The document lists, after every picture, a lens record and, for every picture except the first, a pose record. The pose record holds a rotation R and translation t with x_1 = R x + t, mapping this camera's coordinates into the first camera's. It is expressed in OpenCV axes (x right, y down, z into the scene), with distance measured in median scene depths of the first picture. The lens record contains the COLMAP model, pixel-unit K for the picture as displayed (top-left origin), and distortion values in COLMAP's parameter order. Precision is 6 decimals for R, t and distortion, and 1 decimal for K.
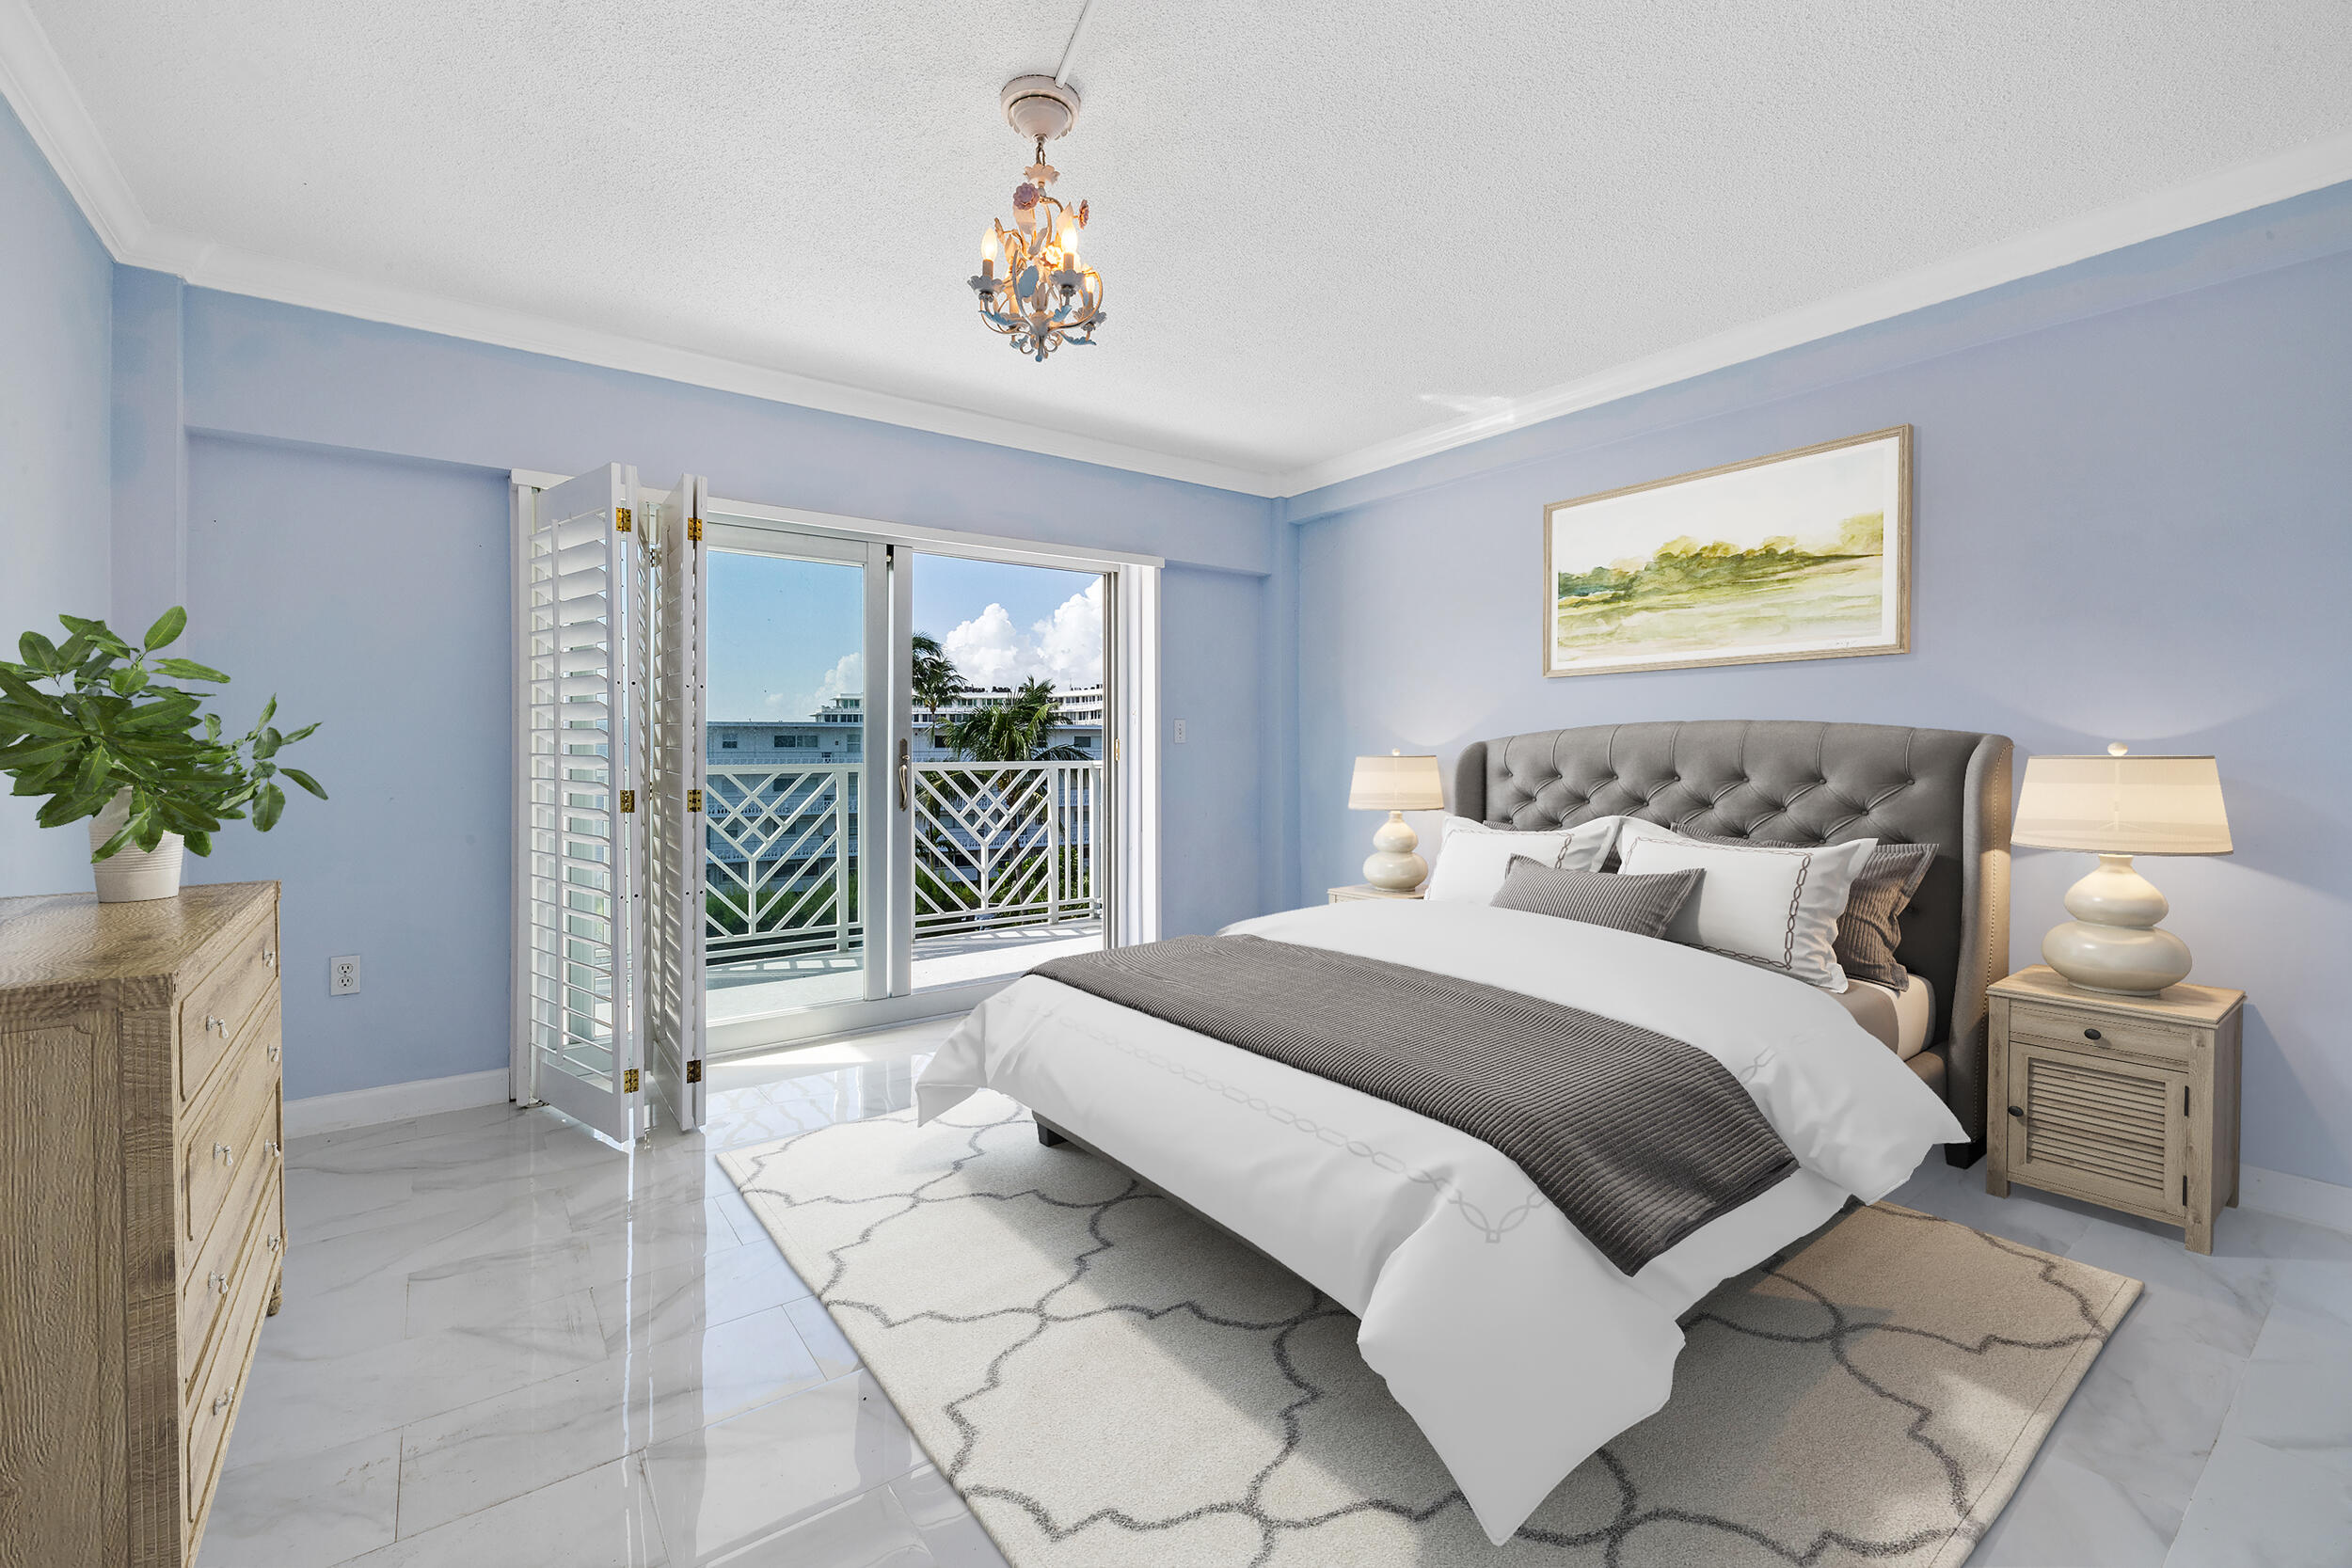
lens RADIAL K [[990.3, 0, 1166.7], [0, 990.3, 767.5], [0, 0, 1]] dist [-0.000192, 0.000192]
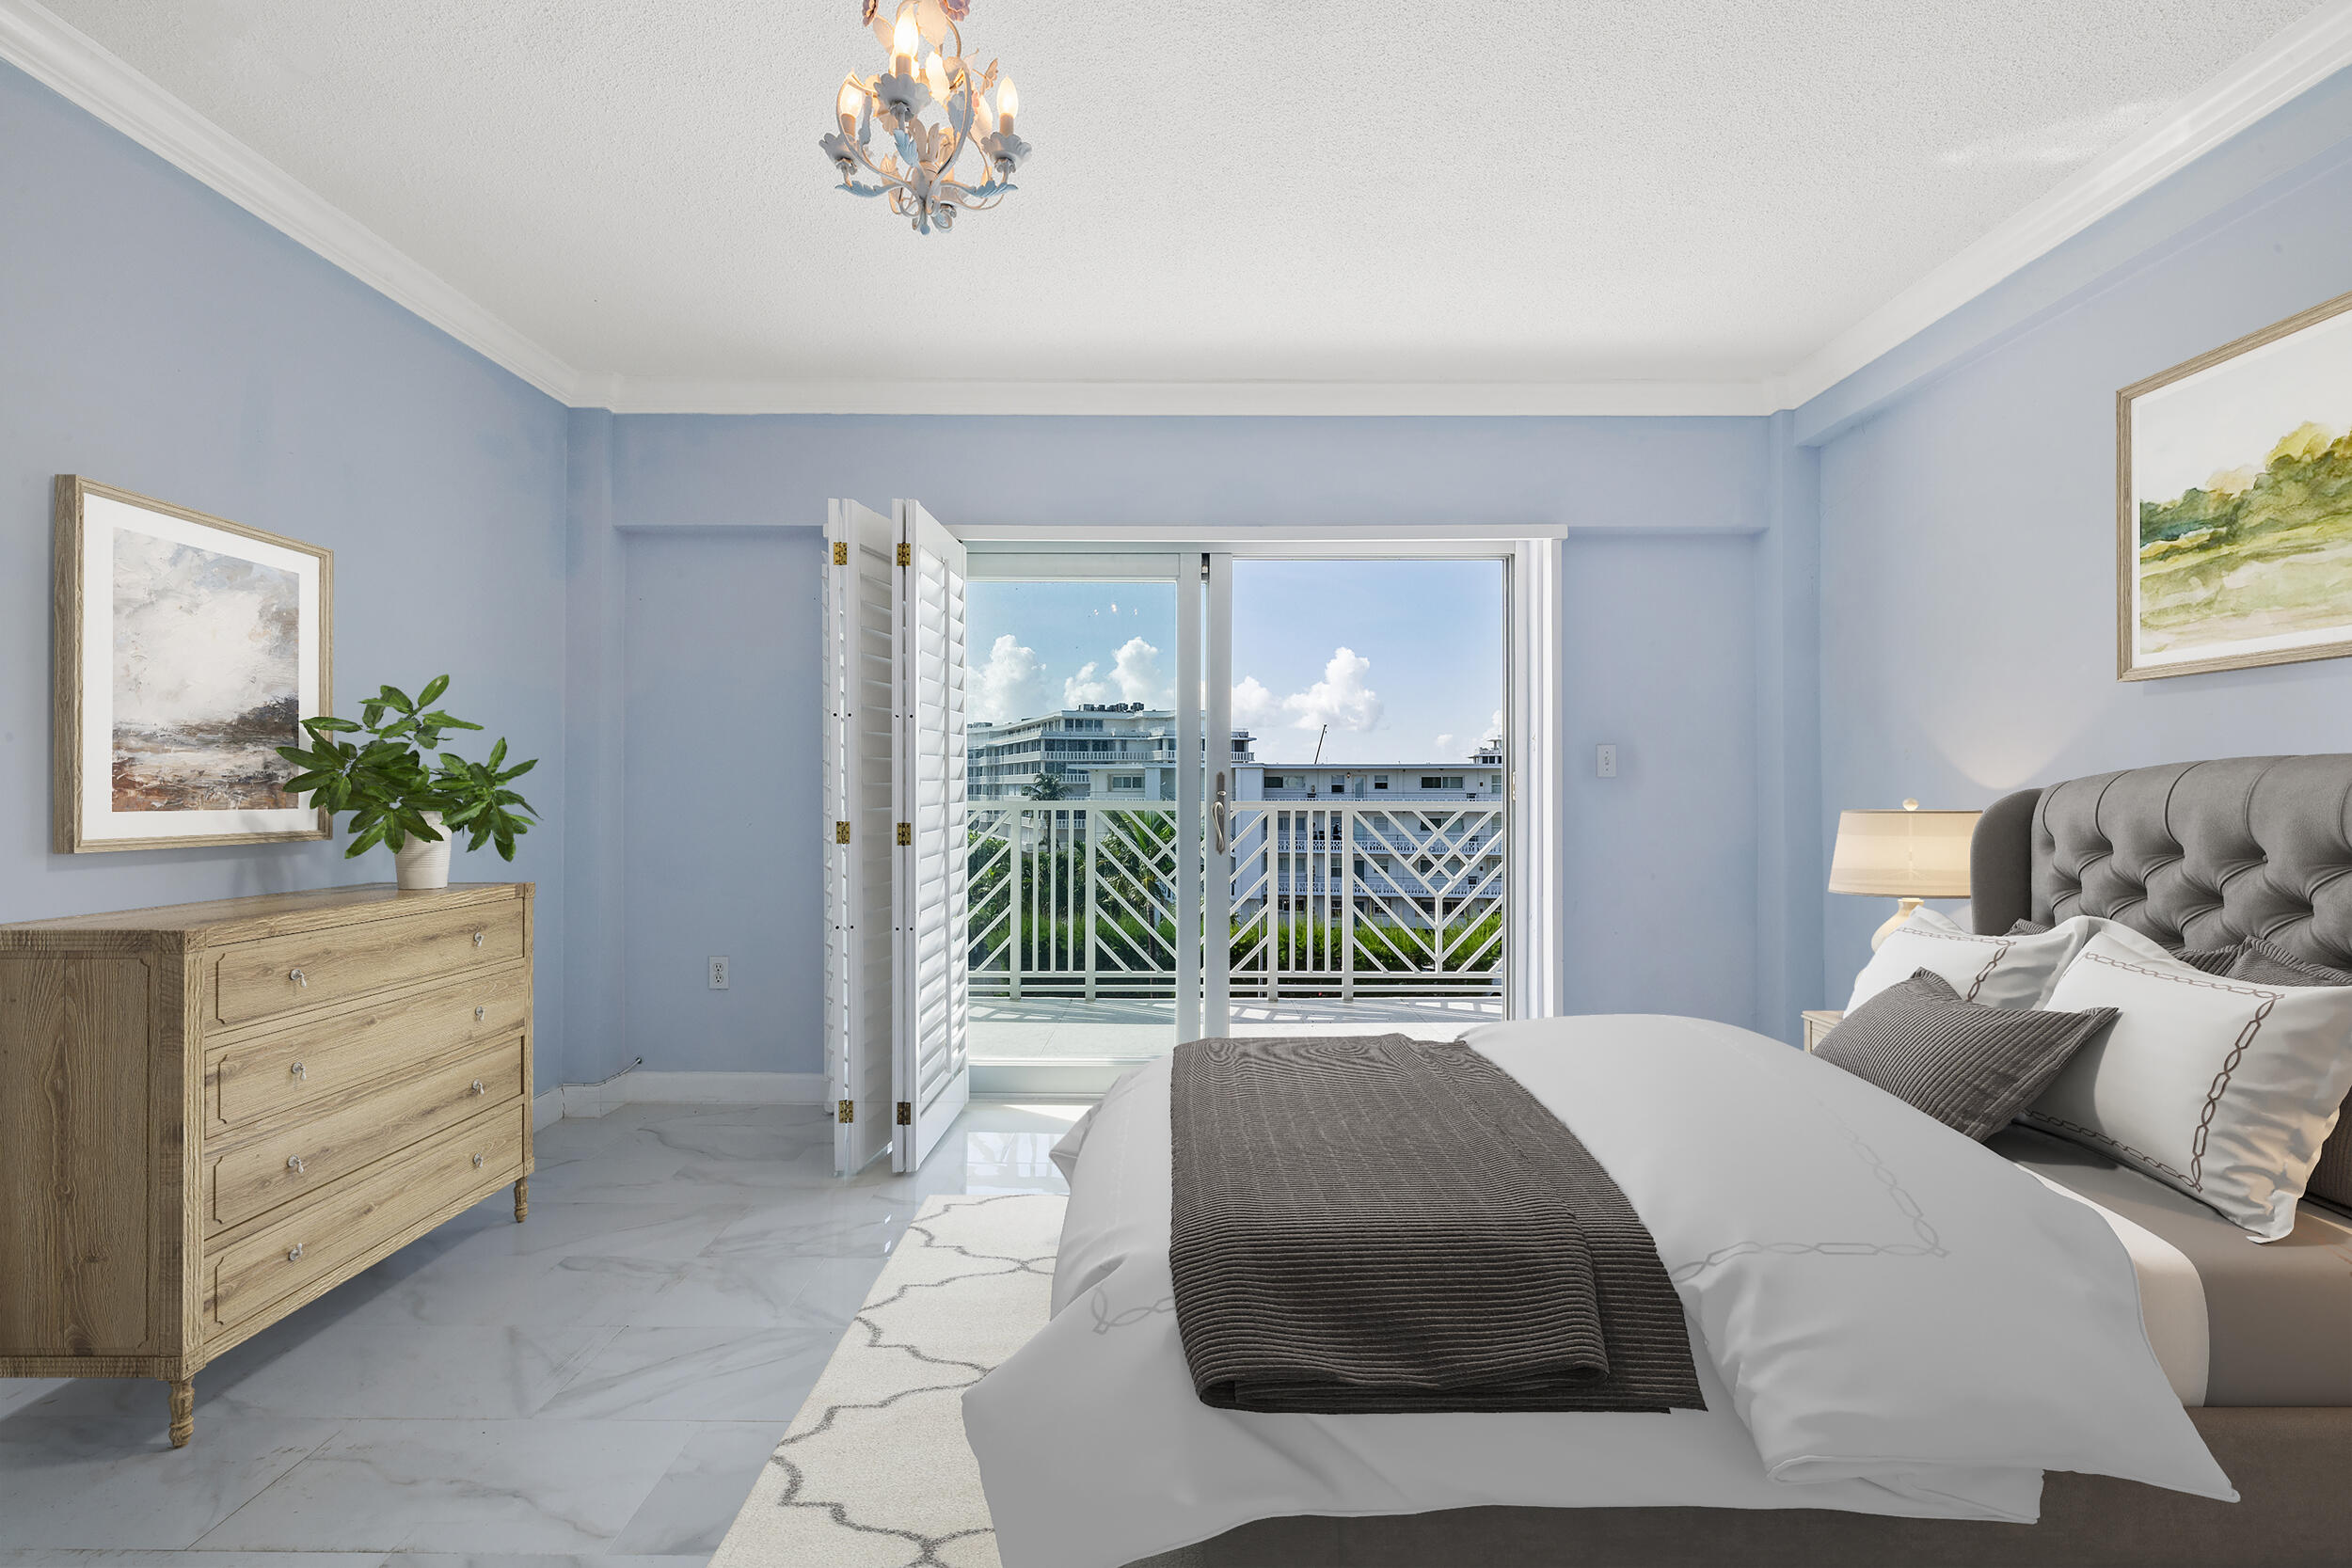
lens RADIAL K [[1012.3, 0, 1171.9], [0, 1012.3, 771.8], [0, 0, 1]] dist [0.012145, 0.003785]
pose [[0.792371, 0.000161, -0.610040, 0.212450], [-0.022150, 0.999348, -0.028507, -0.003223], [0.609637, 0.036101, 0.791858, 0.231205]]
